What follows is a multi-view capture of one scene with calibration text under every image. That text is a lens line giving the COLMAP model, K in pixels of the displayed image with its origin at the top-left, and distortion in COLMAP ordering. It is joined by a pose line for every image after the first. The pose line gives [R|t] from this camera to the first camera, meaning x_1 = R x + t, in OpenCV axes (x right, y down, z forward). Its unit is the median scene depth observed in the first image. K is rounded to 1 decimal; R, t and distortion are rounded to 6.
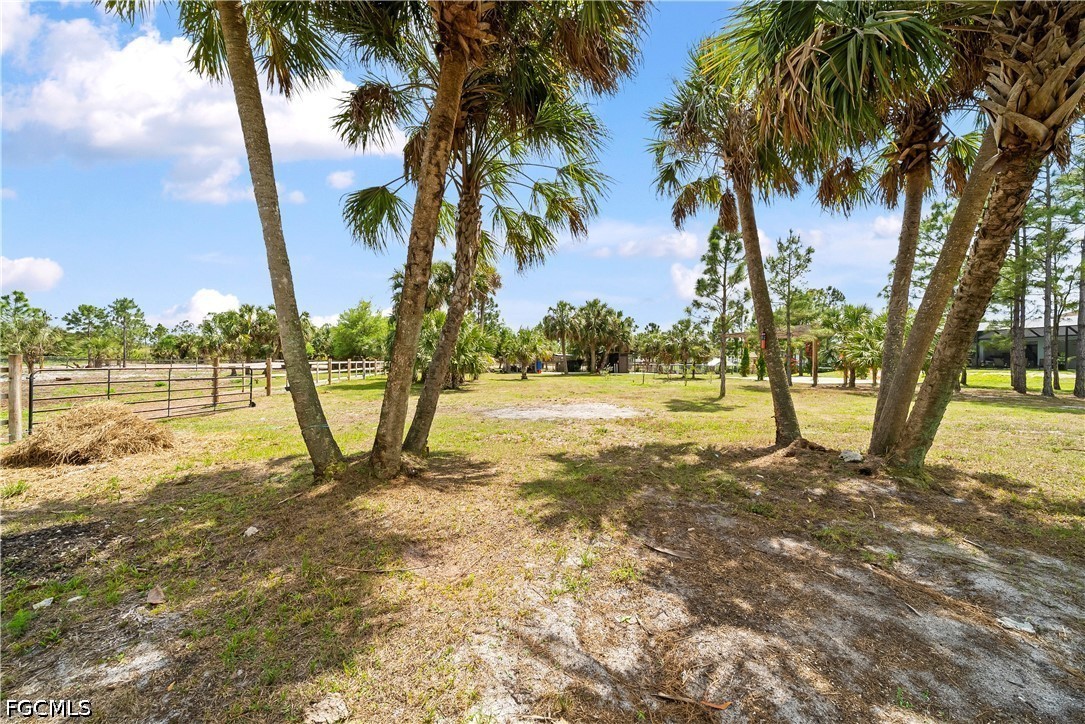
lens RADIAL K [[375.4, 0, 542.8], [0, 375.4, 363.2], [0, 0, 1]] dist [-0.000066, 0.000149]
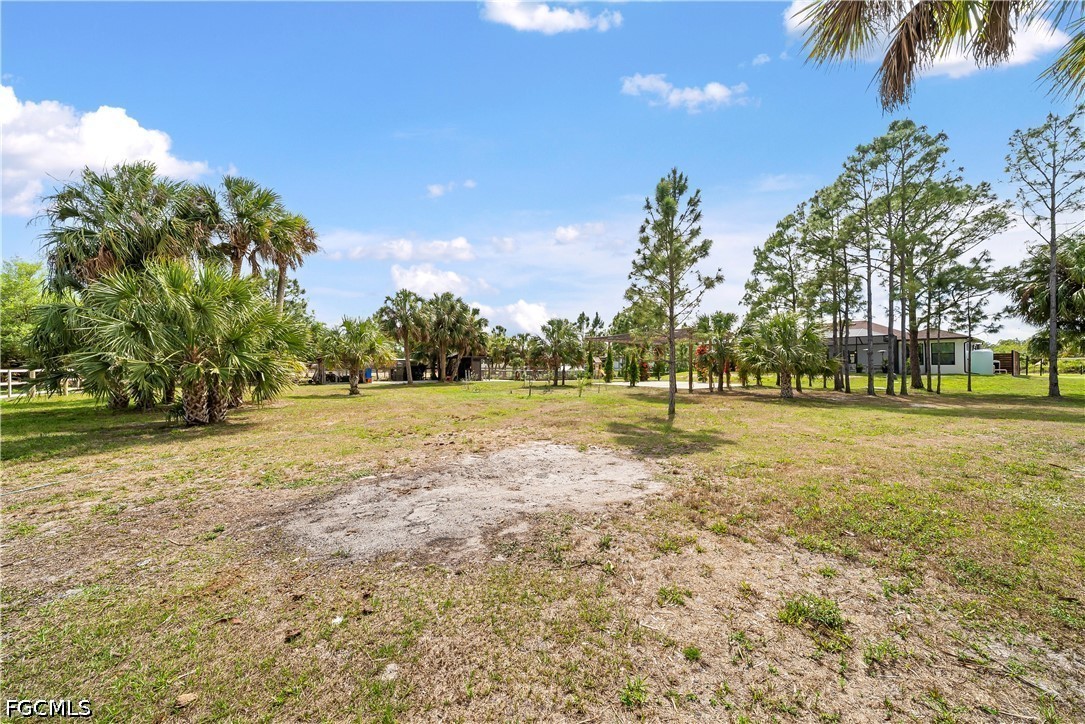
lens RADIAL K [[375.4, 0, 546.5], [0, 375.4, 361.0], [0, 0, 1]] dist [-0.000066, 0.000149]
pose [[0.895554, 0.003676, 0.444938, -0.030997], [0.005588, 0.999794, -0.019508, -0.001615], [-0.444918, 0.019957, 0.895349, 0.180866]]
